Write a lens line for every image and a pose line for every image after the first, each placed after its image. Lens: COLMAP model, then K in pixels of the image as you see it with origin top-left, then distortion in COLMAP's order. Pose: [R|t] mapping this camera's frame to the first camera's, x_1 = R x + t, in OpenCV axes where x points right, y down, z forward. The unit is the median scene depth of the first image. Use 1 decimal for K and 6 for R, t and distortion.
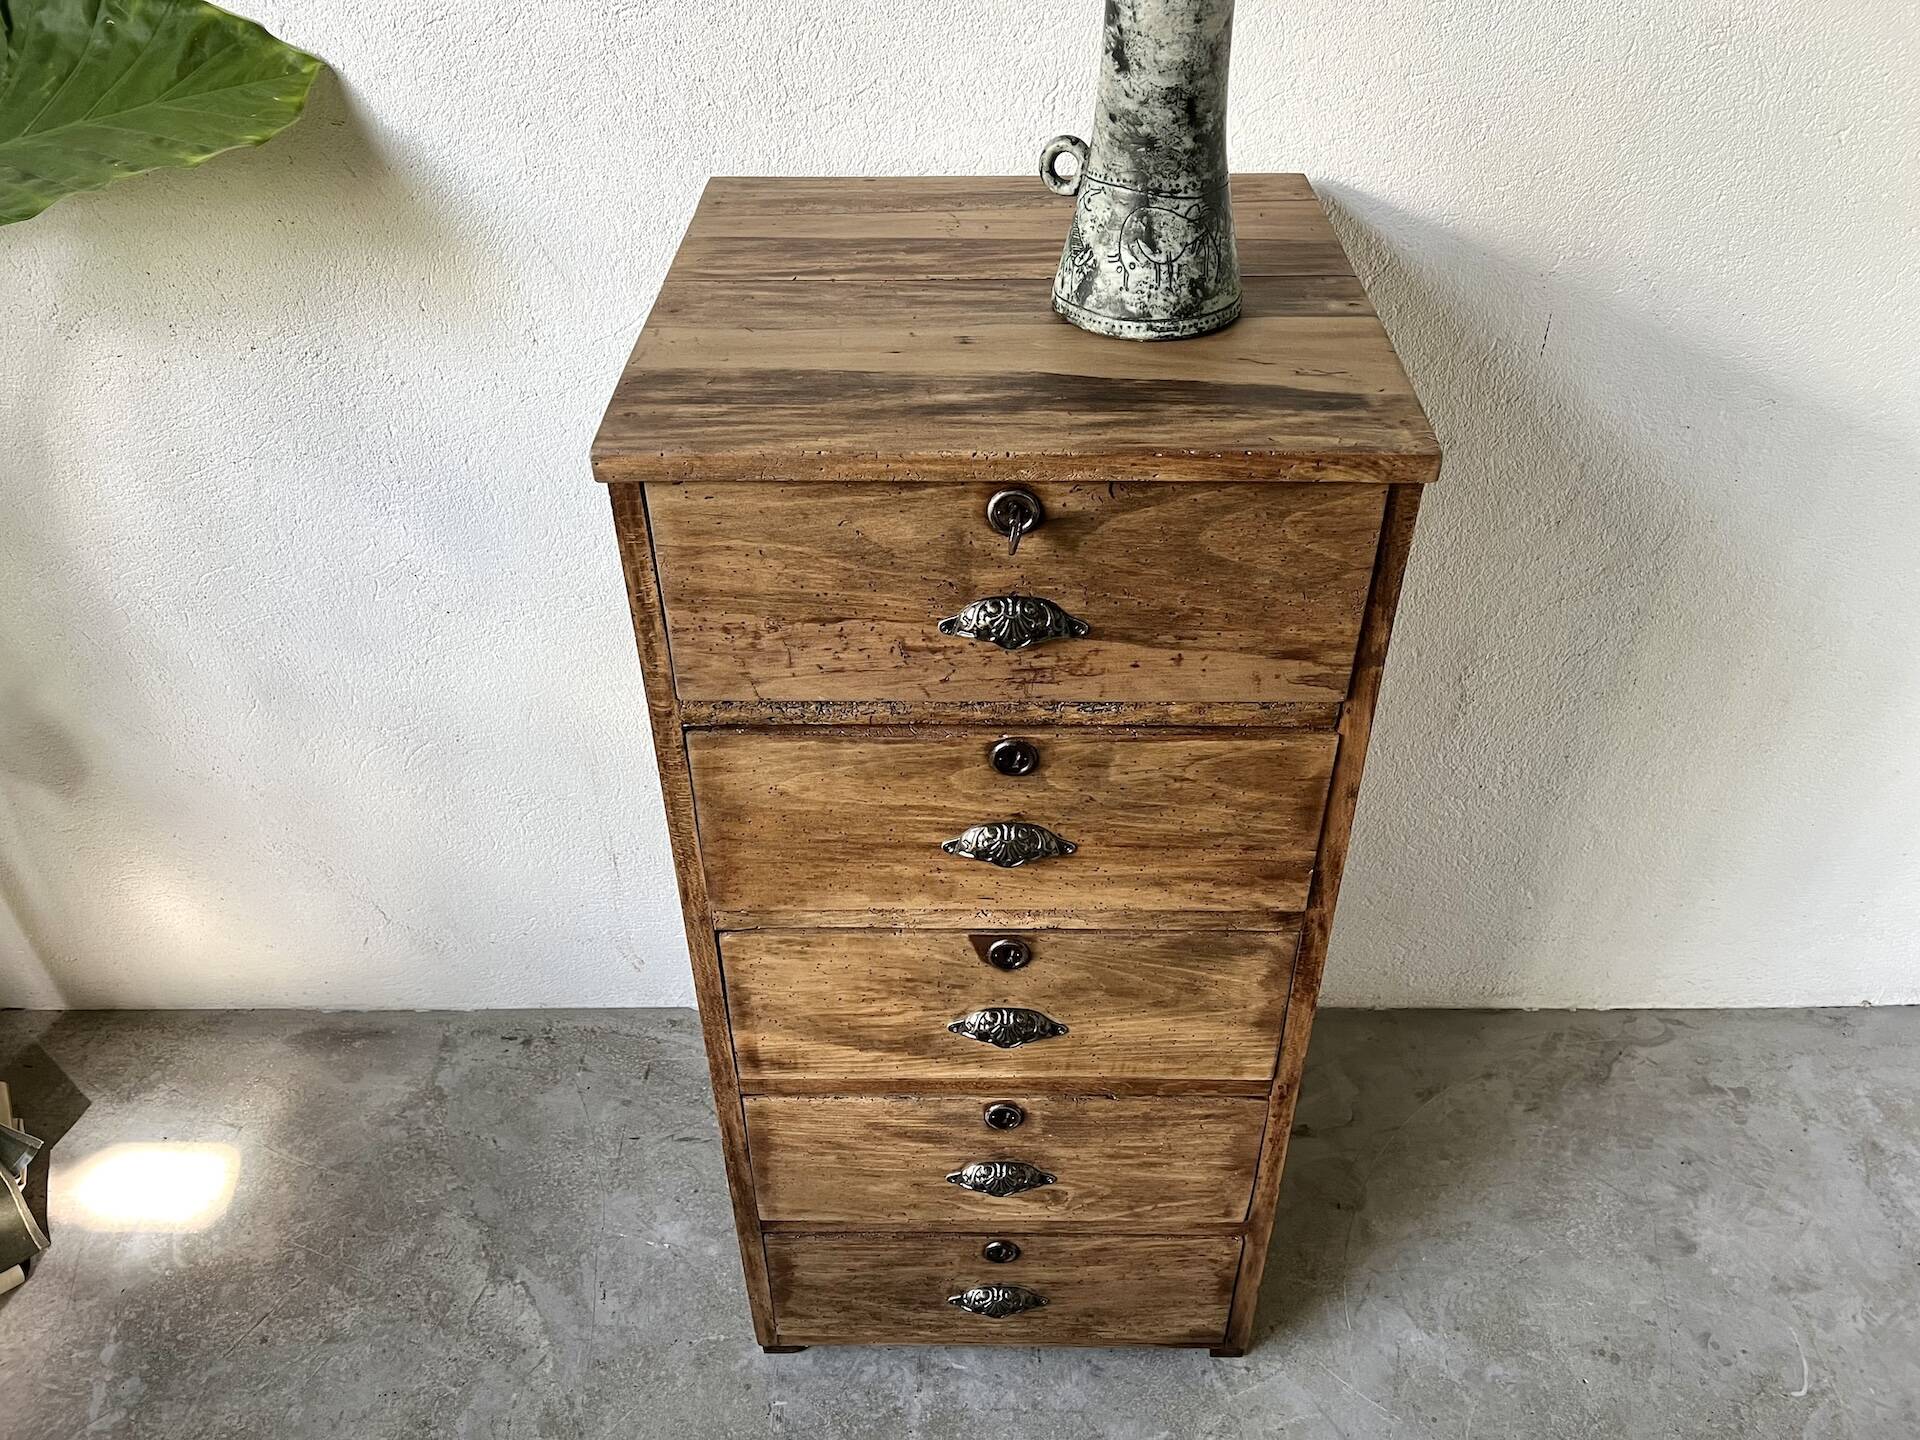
lens RADIAL K [[1450.4, 0, 943.5], [0, 1450.4, 735.9], [0, 0, 1]] dist [0.062619, -0.075910]
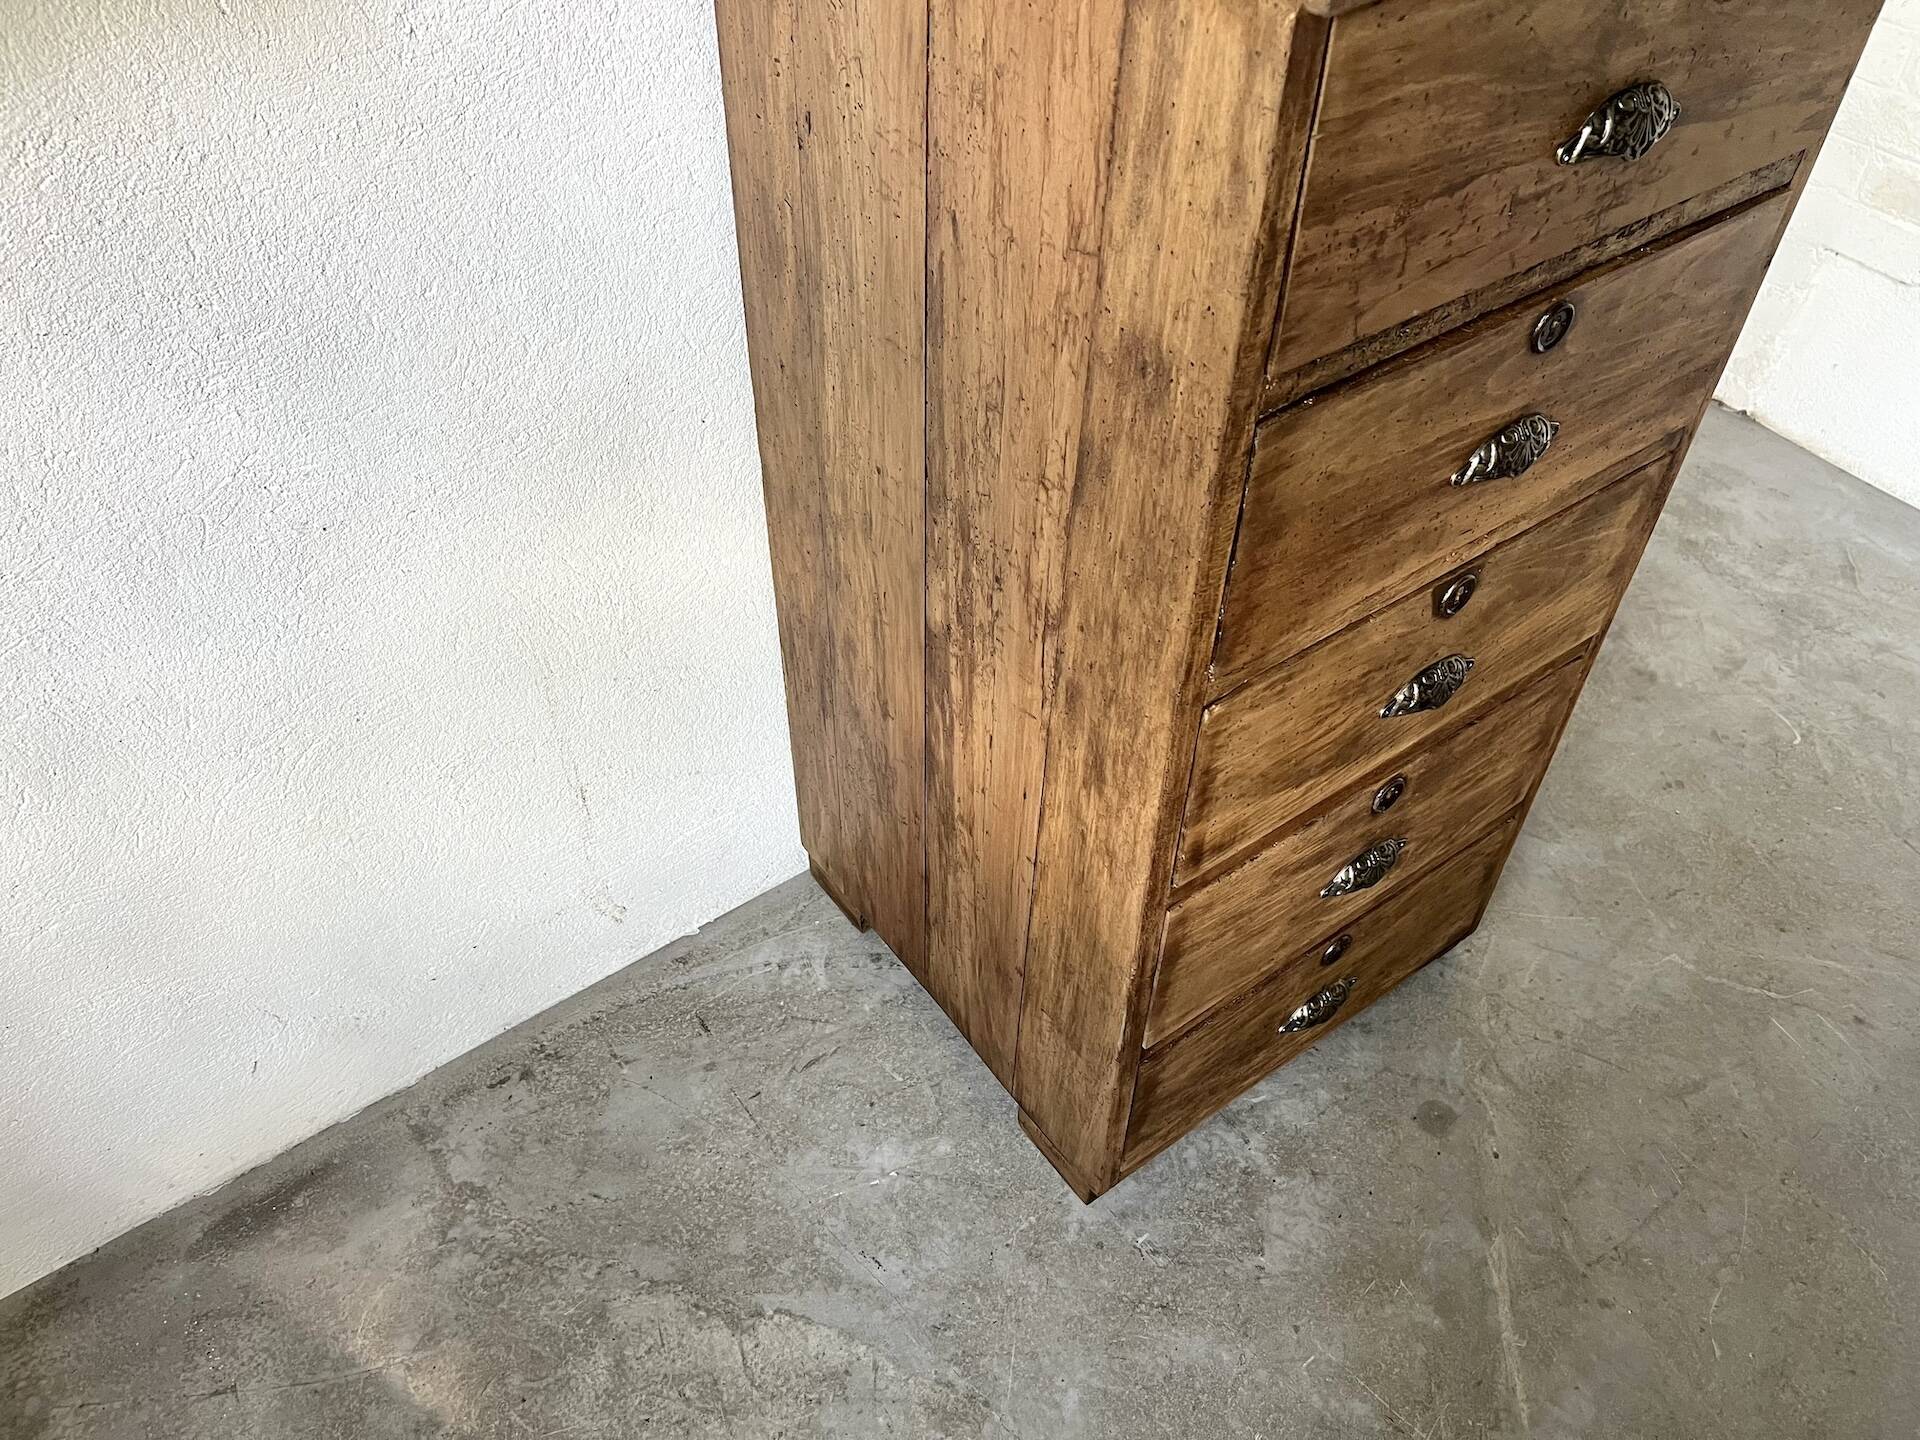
lens RADIAL K [[1453.3, 0, 971.6], [0, 1453.3, 734.0], [0, 0, 1]] dist [0.050988, -0.056840]
pose [[0.800516, -0.414596, 0.432764, -0.537694], [0.347176, 0.909403, 0.229030, -0.063946], [-0.488512, -0.033097, 0.871929, 0.361191]]
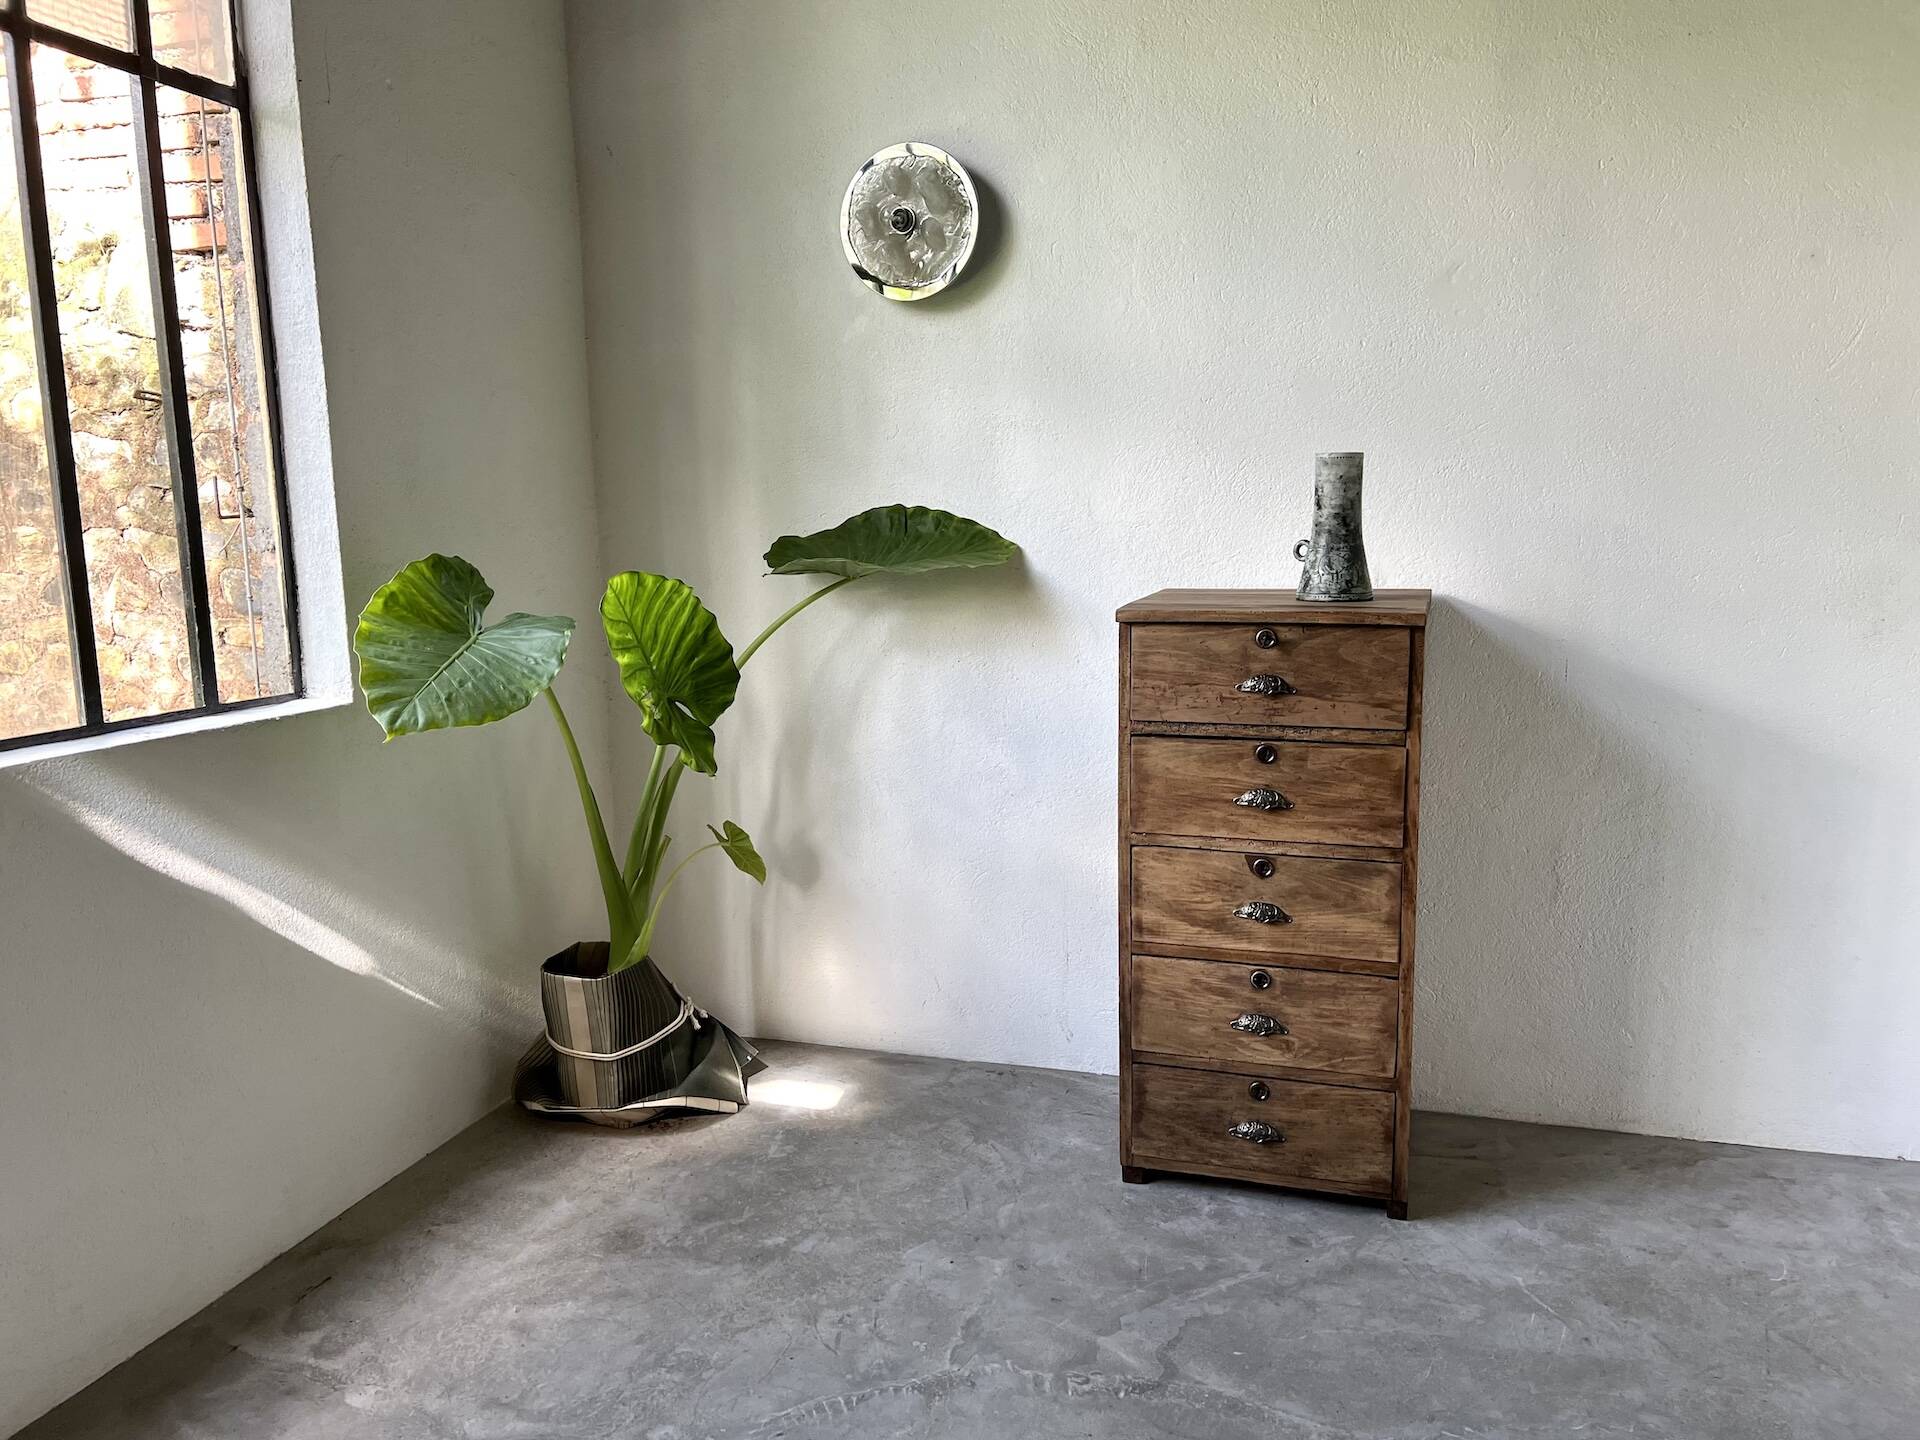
lens RADIAL K [[1413.9, 0, 953.8], [0, 1413.9, 737.6], [0, 0, 1]] dist [0.079343, -0.101212]
pose [[0.956321, 0.046320, -0.288626, 0.190271], [-0.176392, 0.878786, -0.443420, 0.926794], [0.233101, 0.474963, 0.848572, -0.933596]]
